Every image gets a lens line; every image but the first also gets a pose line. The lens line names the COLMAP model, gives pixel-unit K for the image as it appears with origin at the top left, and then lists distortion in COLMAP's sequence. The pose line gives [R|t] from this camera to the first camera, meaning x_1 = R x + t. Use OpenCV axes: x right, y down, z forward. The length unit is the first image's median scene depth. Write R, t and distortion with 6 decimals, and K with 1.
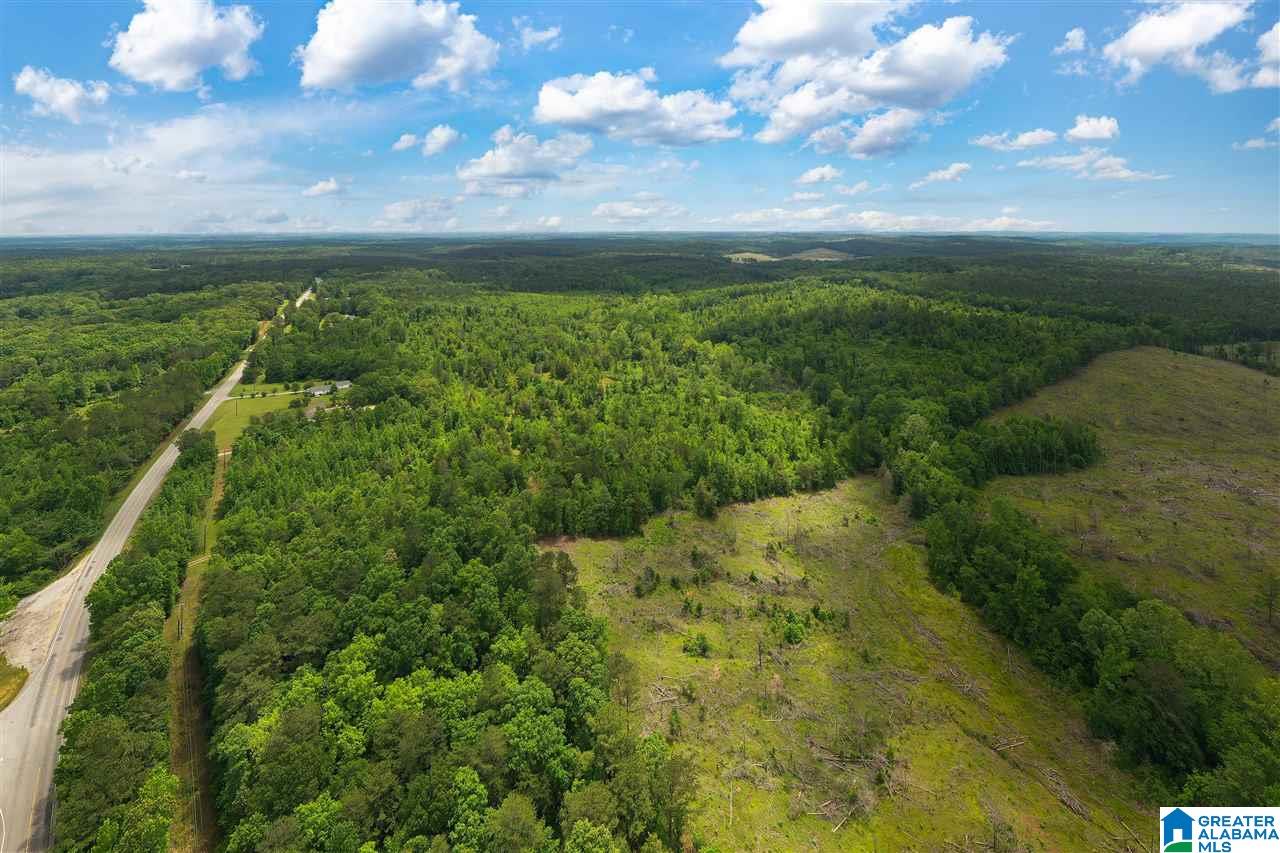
lens RADIAL K [[581.4, 0, 634.6], [0, 581.4, 419.4], [0, 0, 1]] dist [-0.004726, 0.000204]
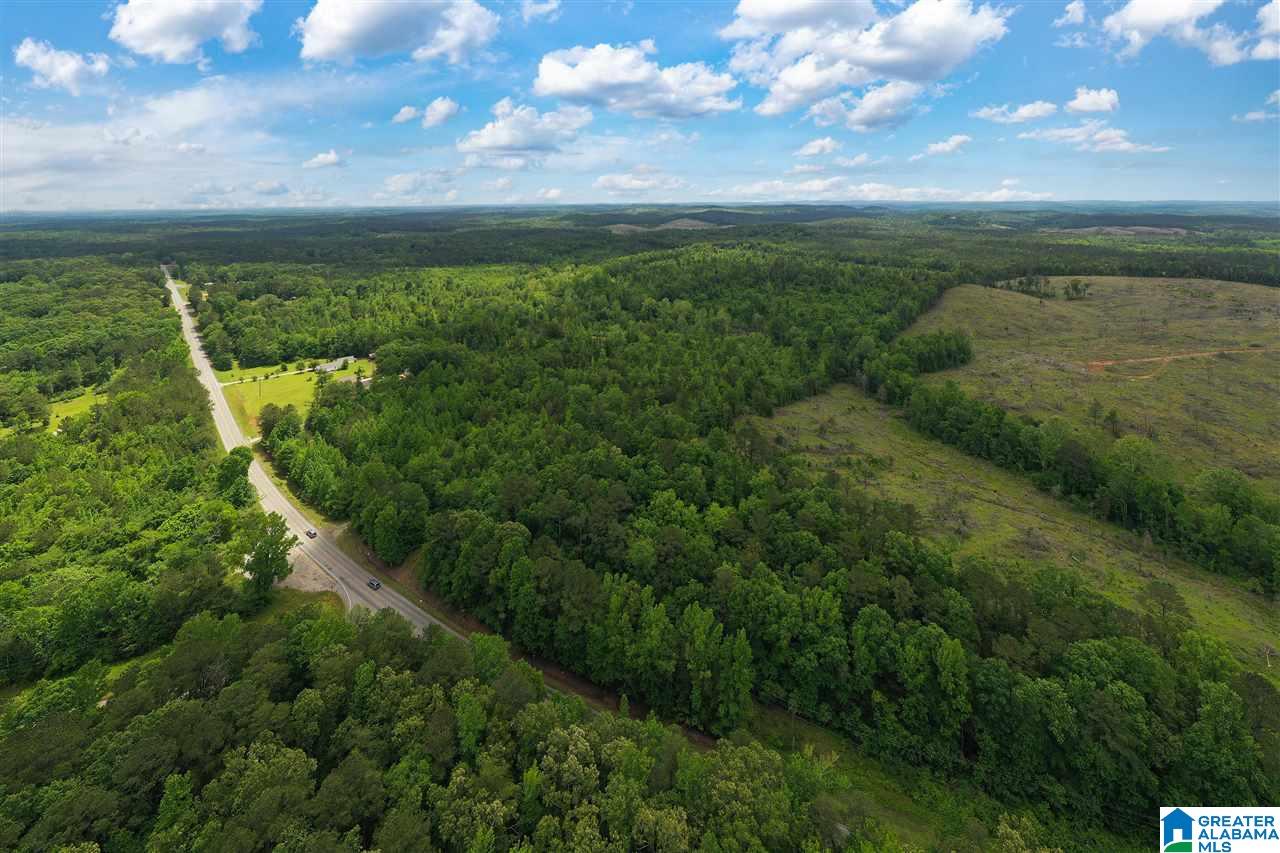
lens RADIAL K [[581.4, 0, 640.8], [0, 581.4, 429.5], [0, 0, 1]] dist [-0.004726, 0.000204]
pose [[0.950391, -0.122359, 0.285981, -0.313622], [0.106630, 0.991831, 0.070004, 0.042166], [-0.292211, -0.036037, 0.955675, -0.116452]]
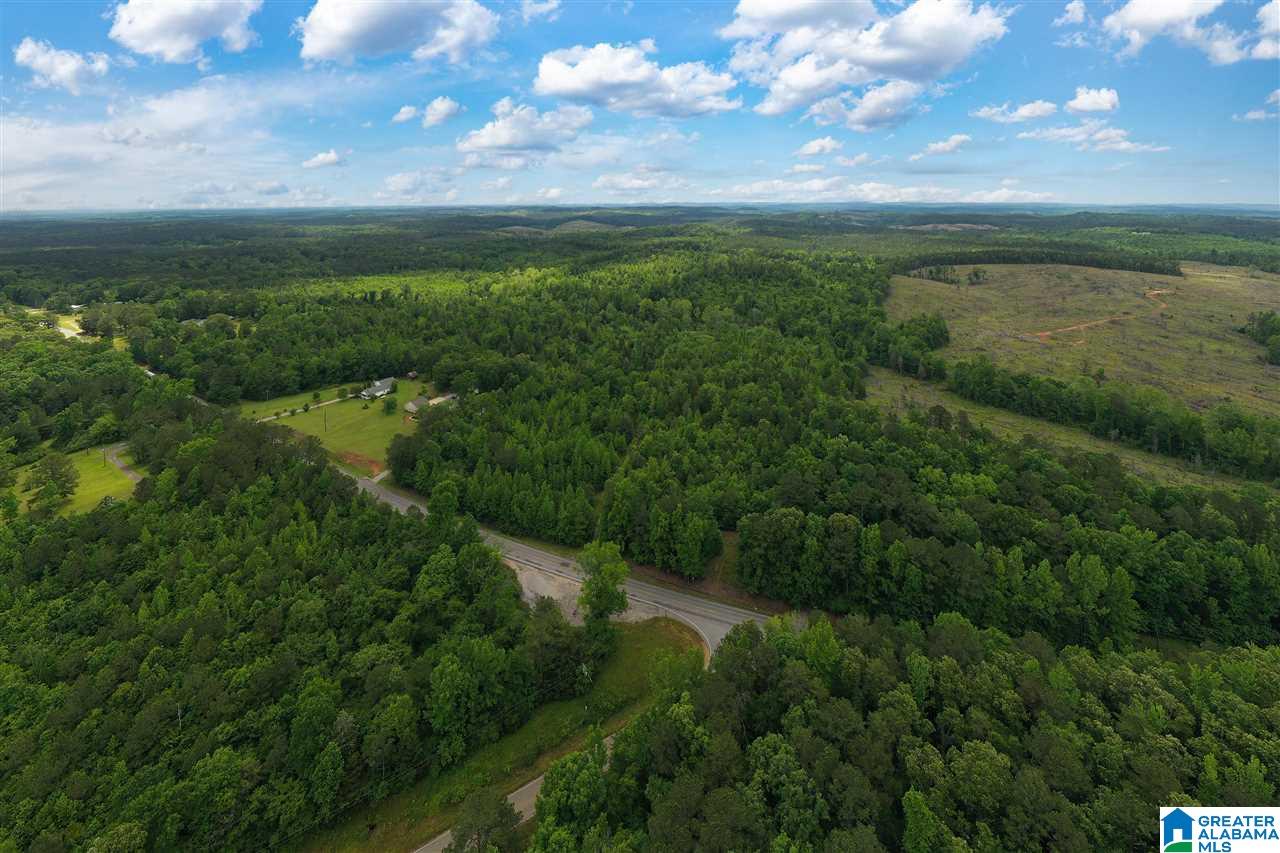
lens RADIAL K [[581.4, 0, 639.0], [0, 581.4, 434.0], [0, 0, 1]] dist [-0.004726, 0.000204]
pose [[0.819865, -0.219818, 0.528678, -0.660488], [0.189157, 0.975508, 0.112264, -0.009909], [-0.540408, 0.007962, 0.841366, 0.046817]]
